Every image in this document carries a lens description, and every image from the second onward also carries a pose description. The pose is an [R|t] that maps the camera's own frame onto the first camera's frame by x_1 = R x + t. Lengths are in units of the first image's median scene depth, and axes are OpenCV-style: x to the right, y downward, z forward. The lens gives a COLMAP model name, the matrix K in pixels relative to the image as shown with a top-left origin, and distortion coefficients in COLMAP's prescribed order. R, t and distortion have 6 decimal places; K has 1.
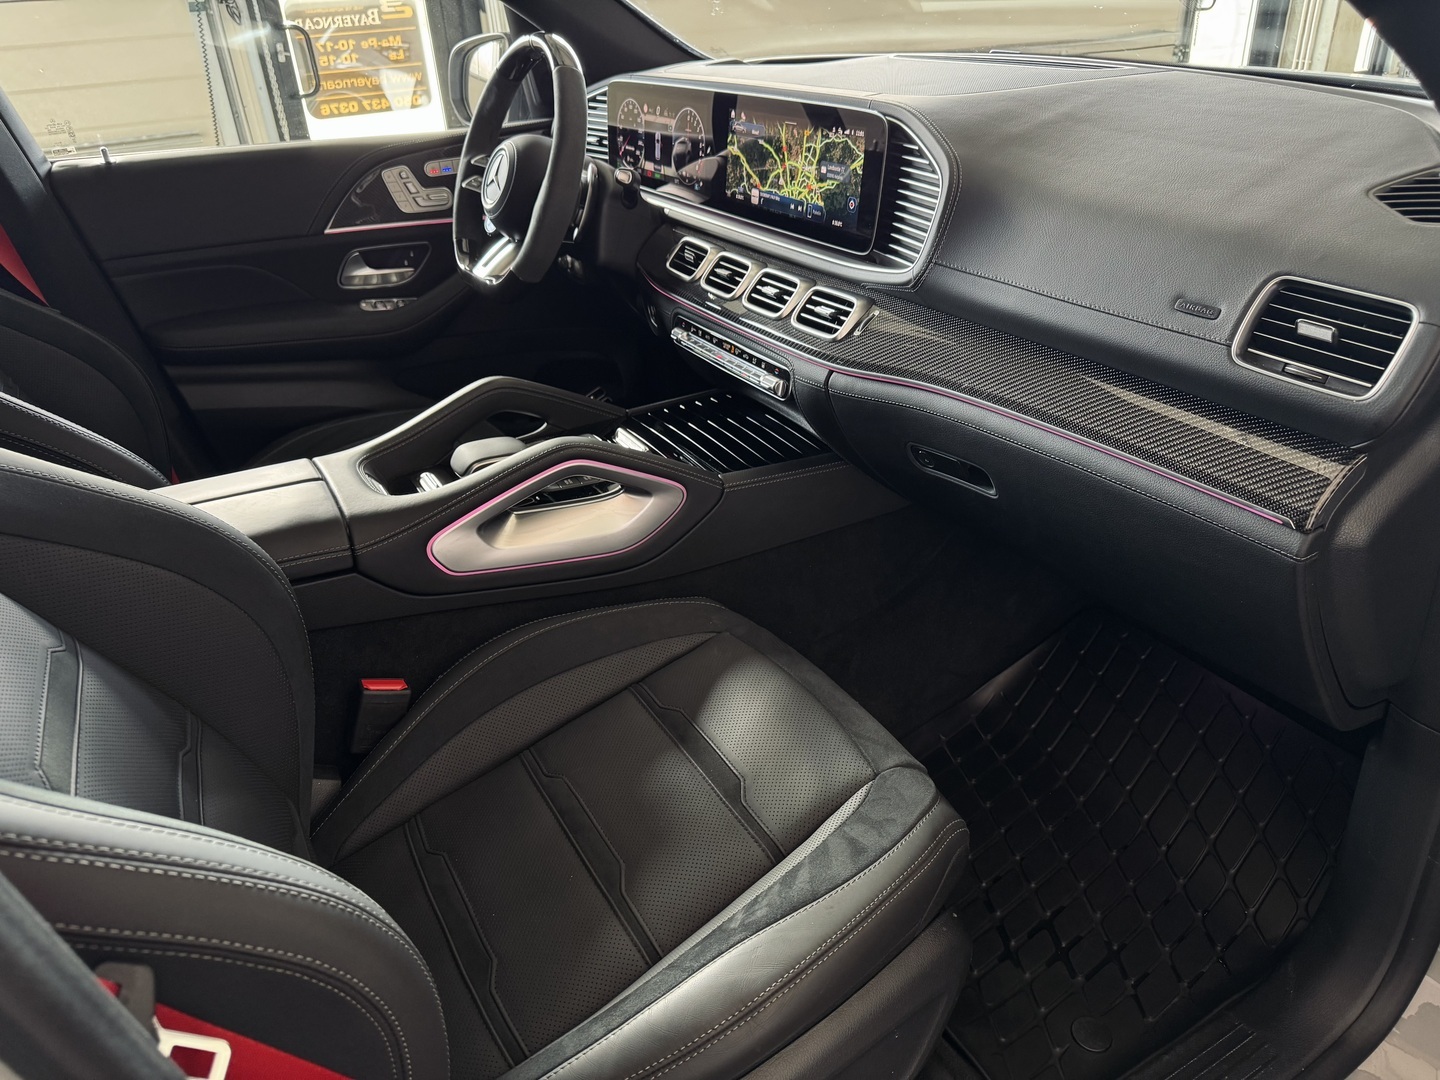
lens RADIAL K [[1029.3, 0, 721.5], [0, 1029.3, 545.8], [0, 0, 1]] dist [0.068378, -0.141675]
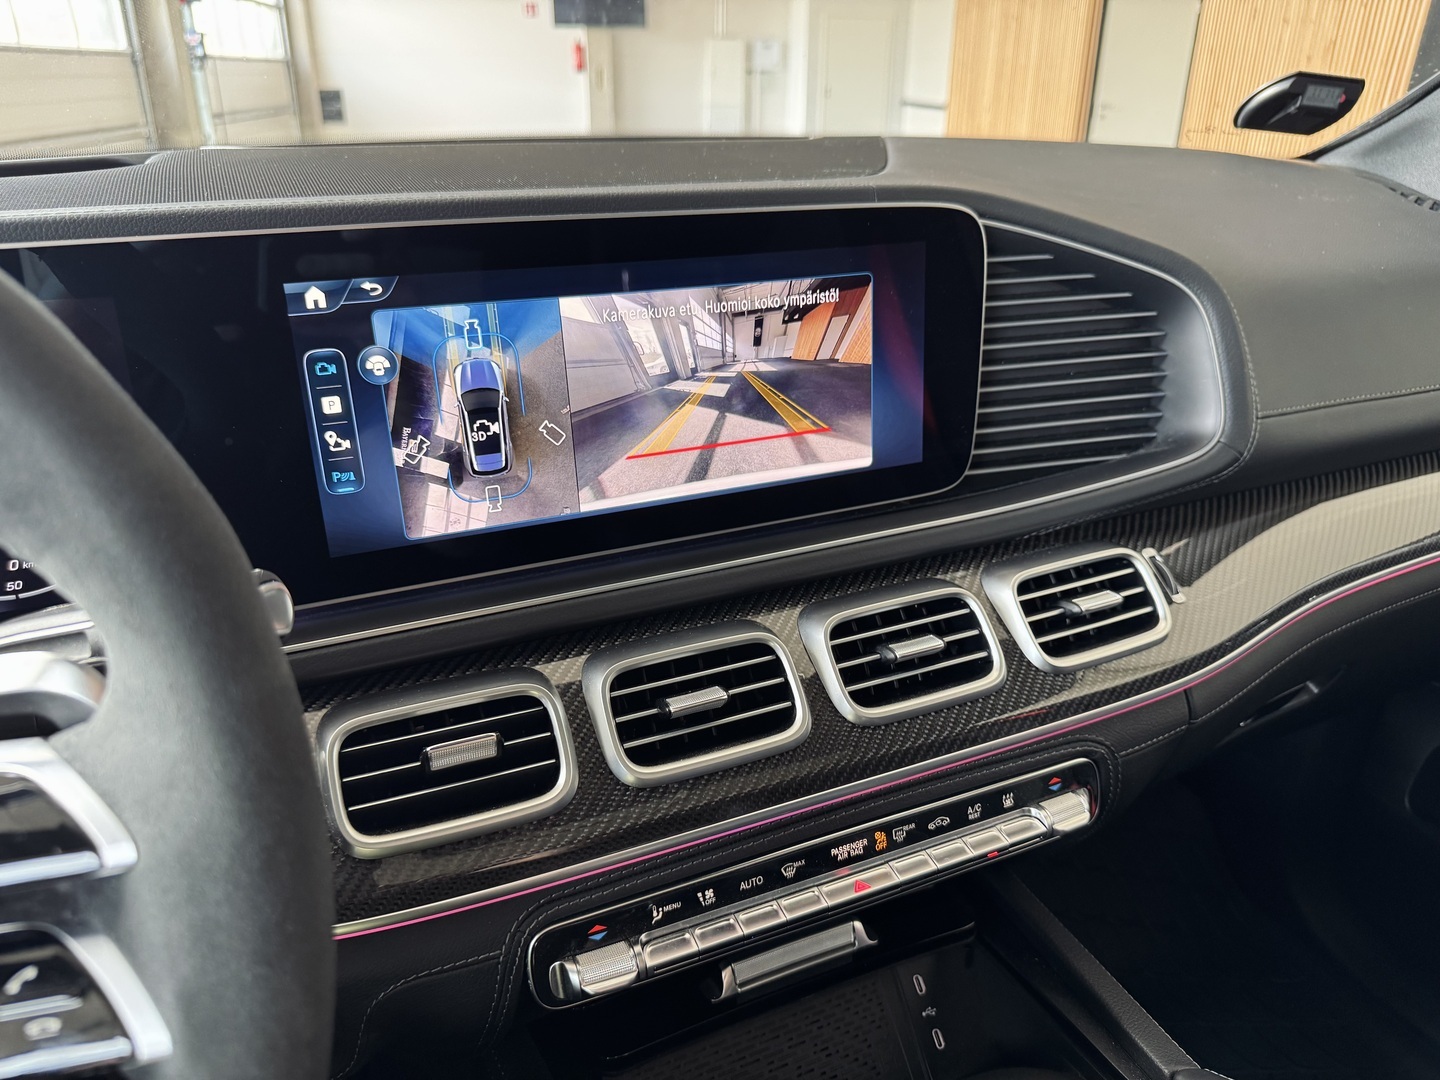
lens RADIAL K [[1012.3, 0, 714.8], [0, 1012.3, 542.6], [0, 0, 1]] dist [0.117917, -0.134662]
pose [[0.086378, -0.340225, 0.936368, -0.296415], [0.482099, 0.836782, 0.259569, -0.392933], [-0.871848, 0.429001, 0.236302, 0.890647]]
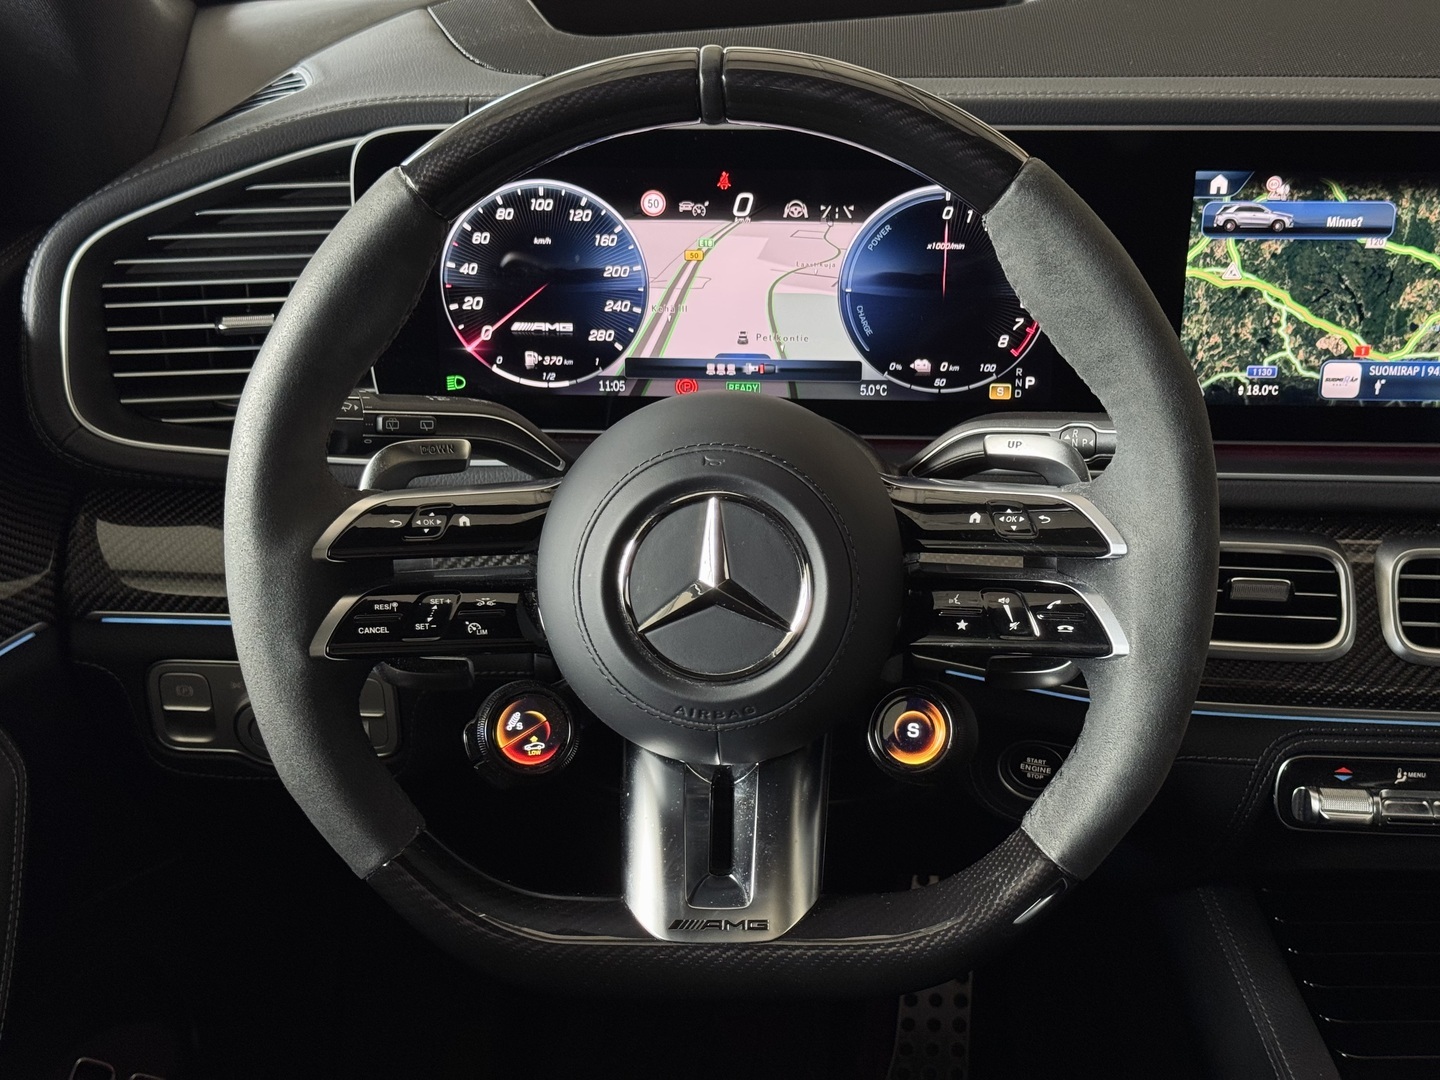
lens RADIAL K [[2051.1, 0, 720.0], [0, 2051.1, 540.0], [0, 0, 1]] dist [0.194882, -0.379266]
pose [[0.539162, -0.350999, 0.765575, -0.694237], [0.387965, 0.910333, 0.144141, -0.492612], [-0.747521, 0.219301, 0.626992, 0.735184]]
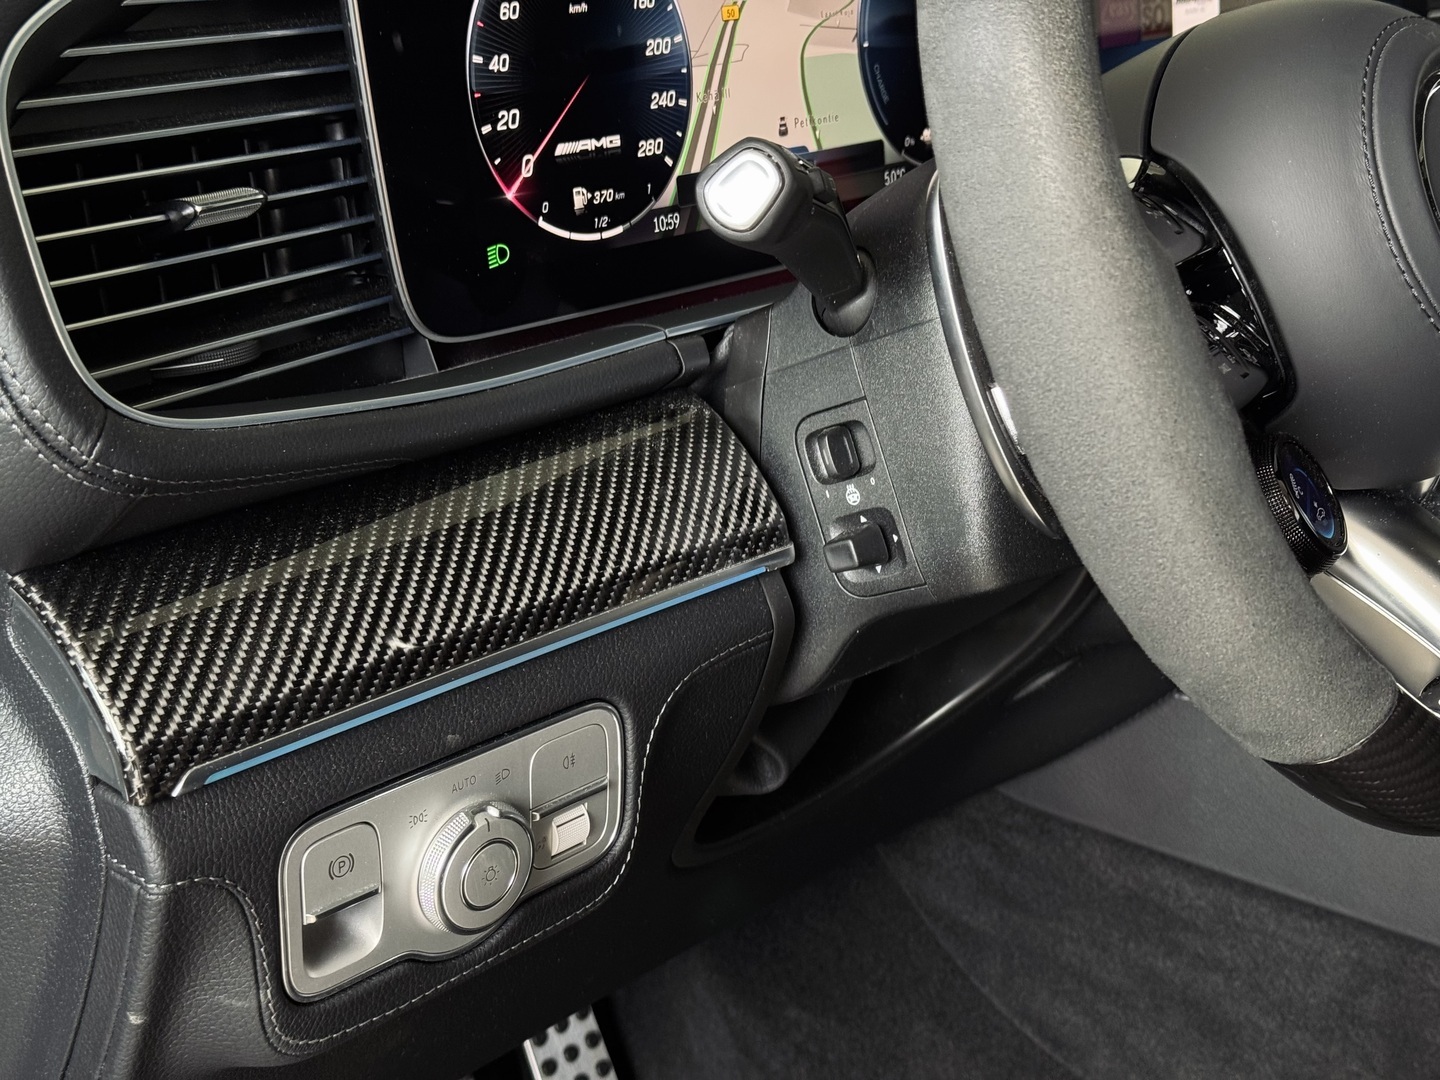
lens RADIAL K [[2051.1, 0, 720.0], [0, 2051.1, 540.0], [0, 0, 1]] dist [0.194882, -0.379266]
pose [[-0.325429, -0.261886, 0.908577, -0.616372], [0.468683, 0.789864, 0.395539, -0.590886], [-0.821238, 0.554554, -0.134303, 1.349292]]
